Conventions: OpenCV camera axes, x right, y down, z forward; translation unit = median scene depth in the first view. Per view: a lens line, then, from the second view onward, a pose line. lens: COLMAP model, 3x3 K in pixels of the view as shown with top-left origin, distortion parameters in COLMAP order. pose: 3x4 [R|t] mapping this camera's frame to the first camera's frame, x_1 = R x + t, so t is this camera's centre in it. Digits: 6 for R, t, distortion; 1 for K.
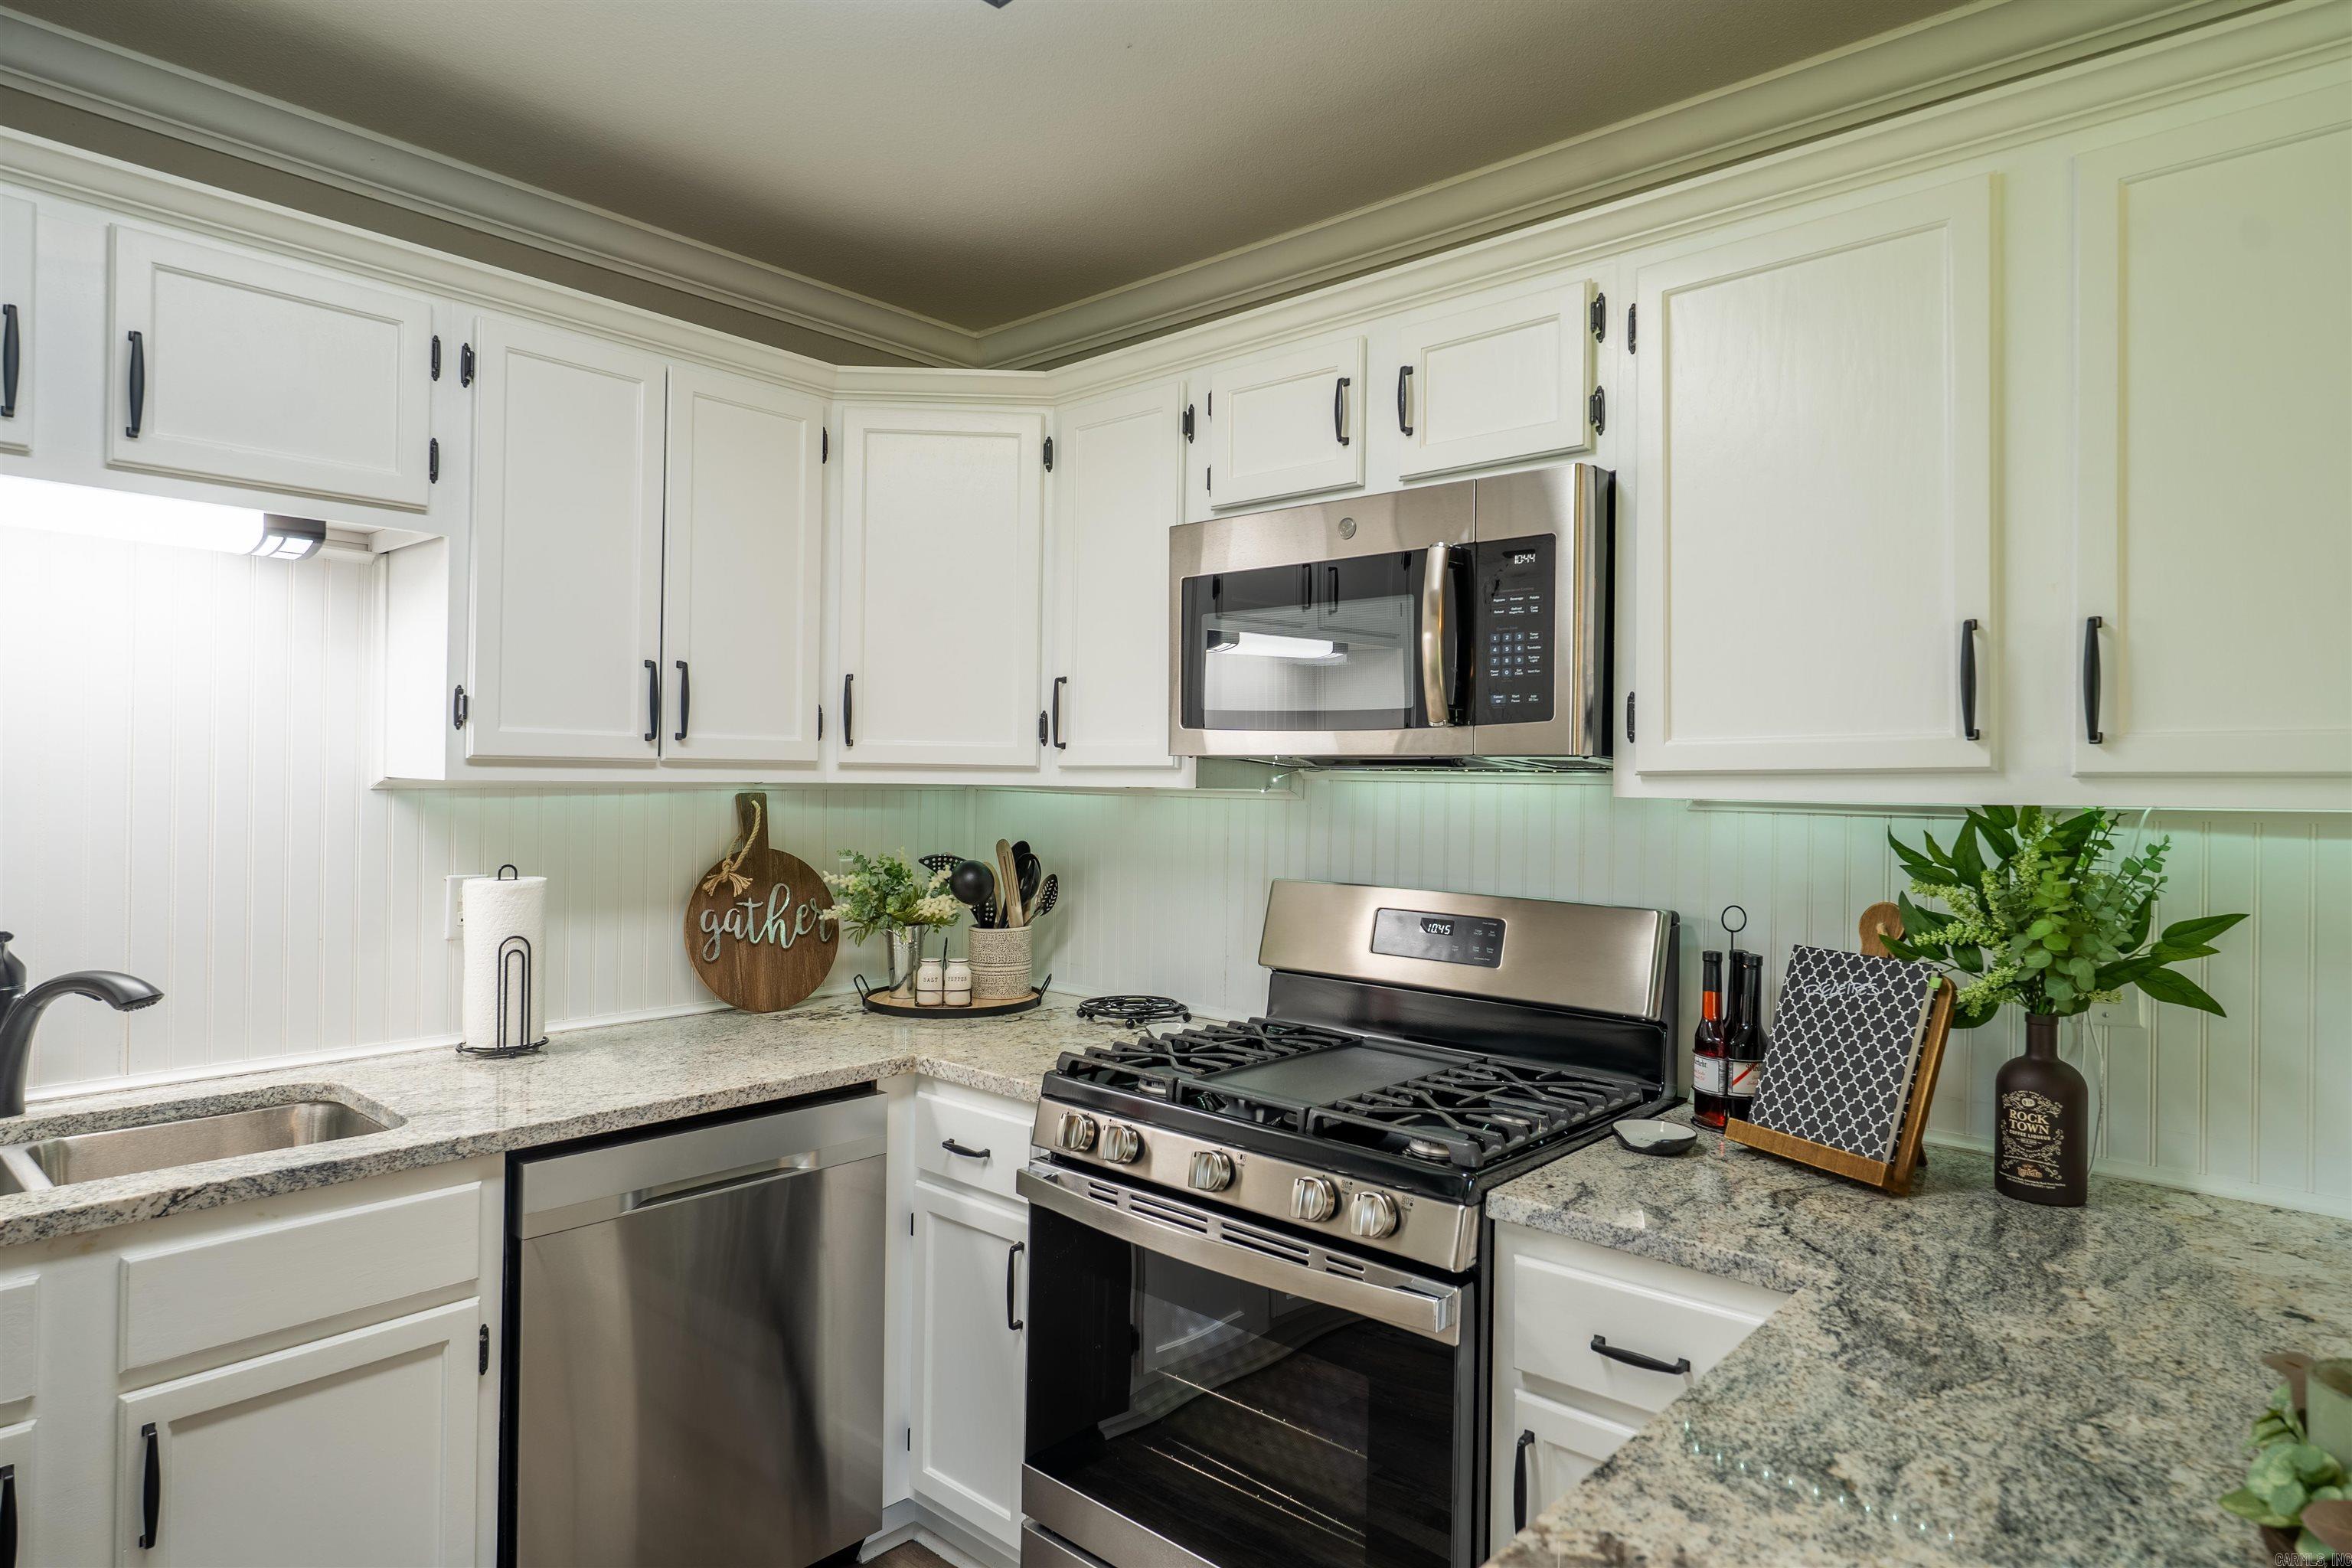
lens RADIAL K [[1319.9, 0, 1181.6], [0, 1319.9, 759.5], [0, 0, 1]] dist [-0.000926, 0.000709]
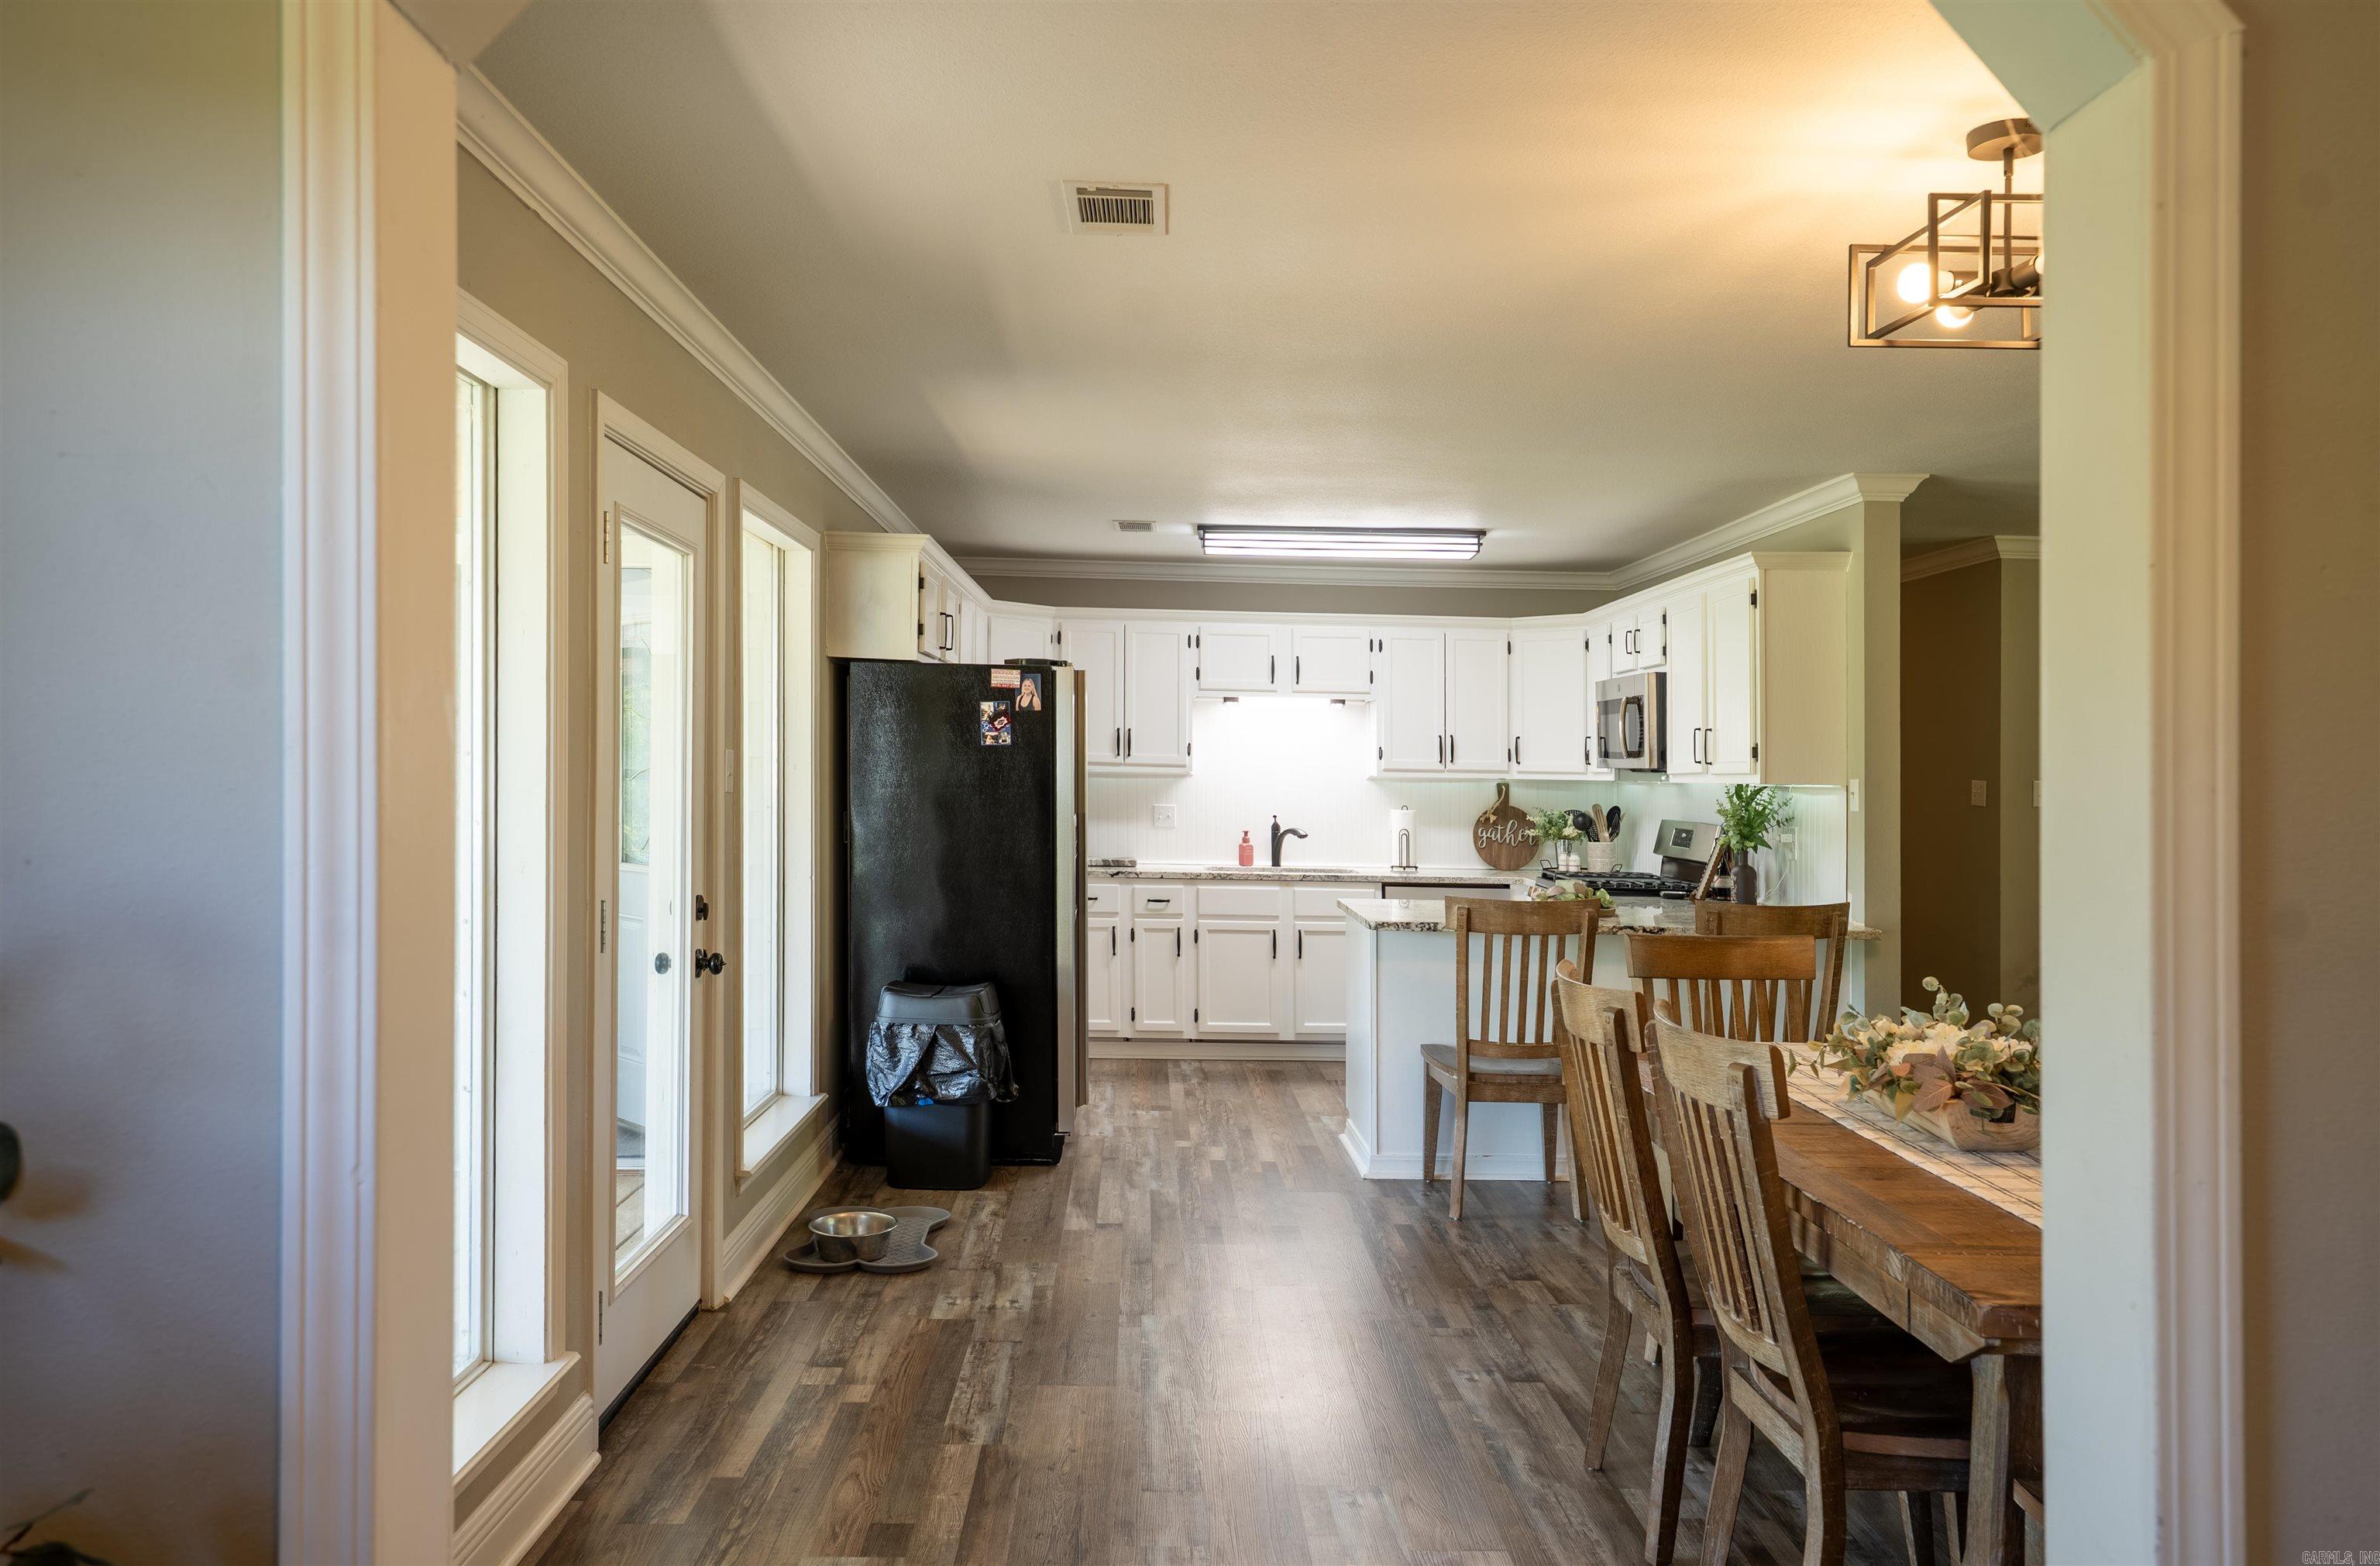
lens RADIAL K [[1592.7, 0, 1188.4], [0, 1592.7, 751.7], [0, 0, 1]] dist [0.000429, -0.000030]
pose [[0.684453, -0.008241, -0.729011, 1.705957], [0.001574, 0.999950, -0.009826, -0.005335], [0.729056, 0.005578, 0.684432, -1.736823]]
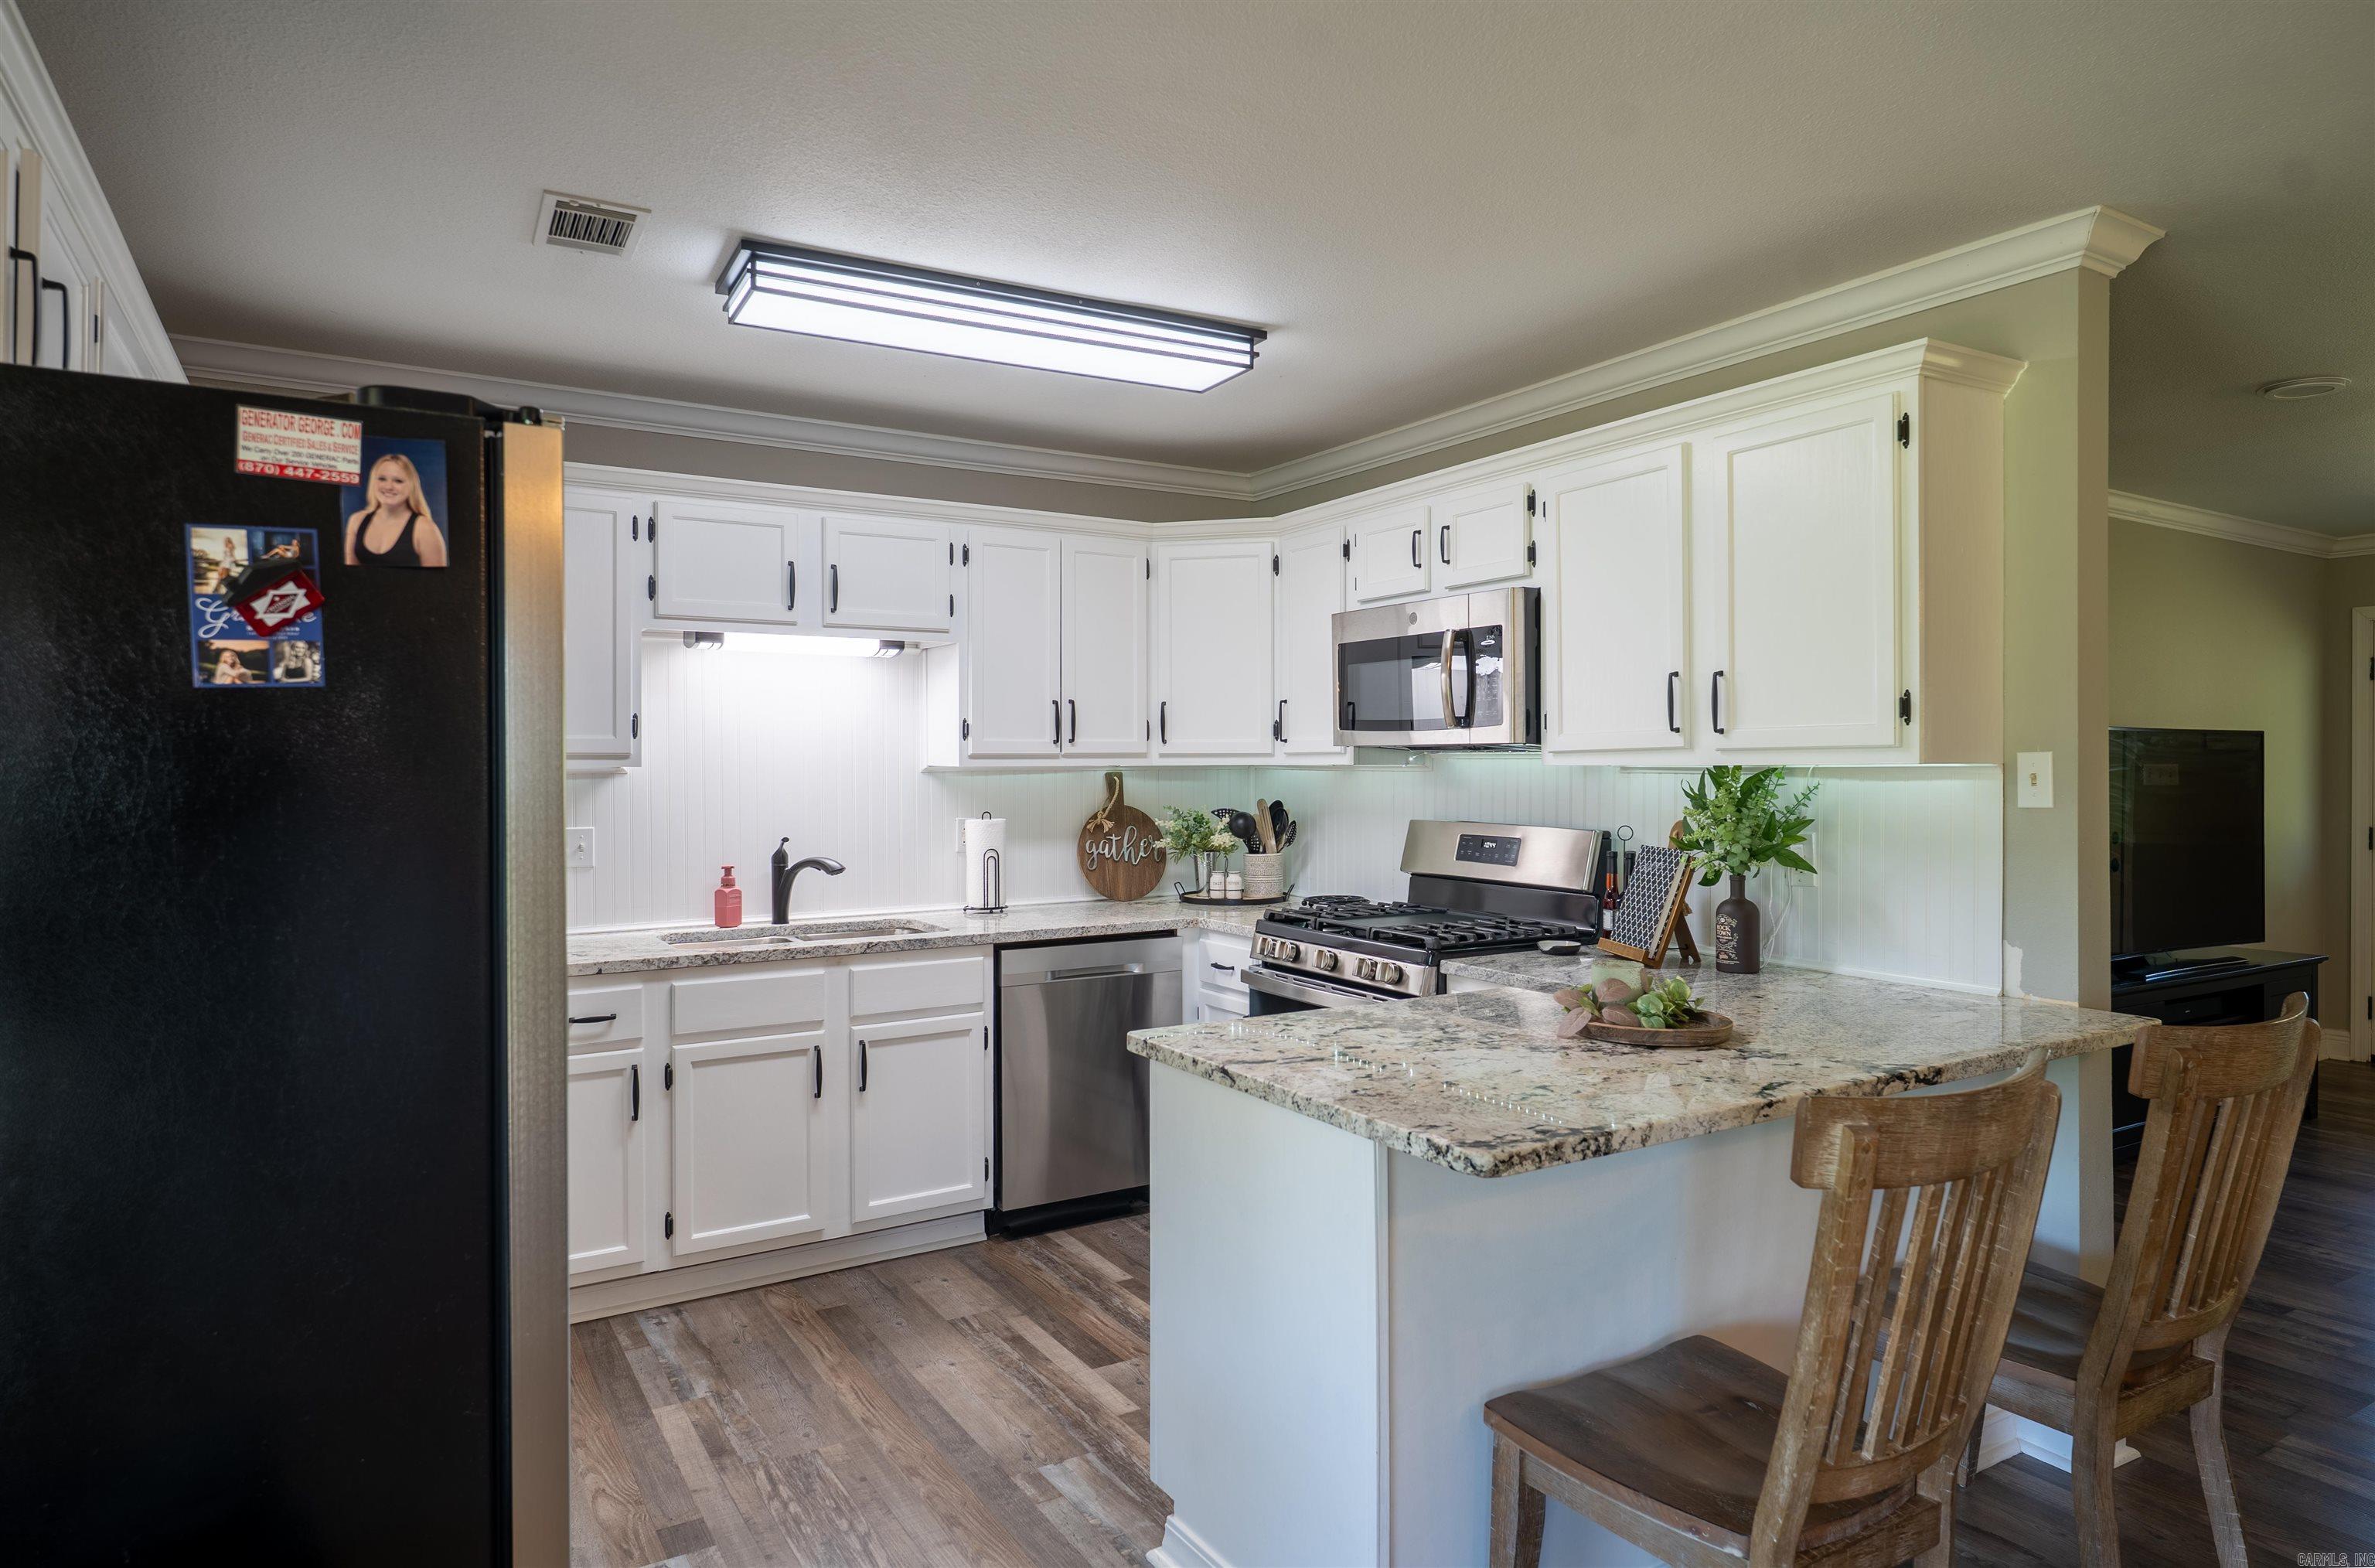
lens RADIAL K [[1369.4, 0, 1188.4], [0, 1369.4, 718.8], [0, 0, 1]] dist [0.001906, -0.000710]
pose [[0.956669, -0.026164, -0.289998, 0.322277], [0.021245, 0.999572, -0.020101, -0.006509], [0.290400, 0.013069, 0.956816, -0.759318]]
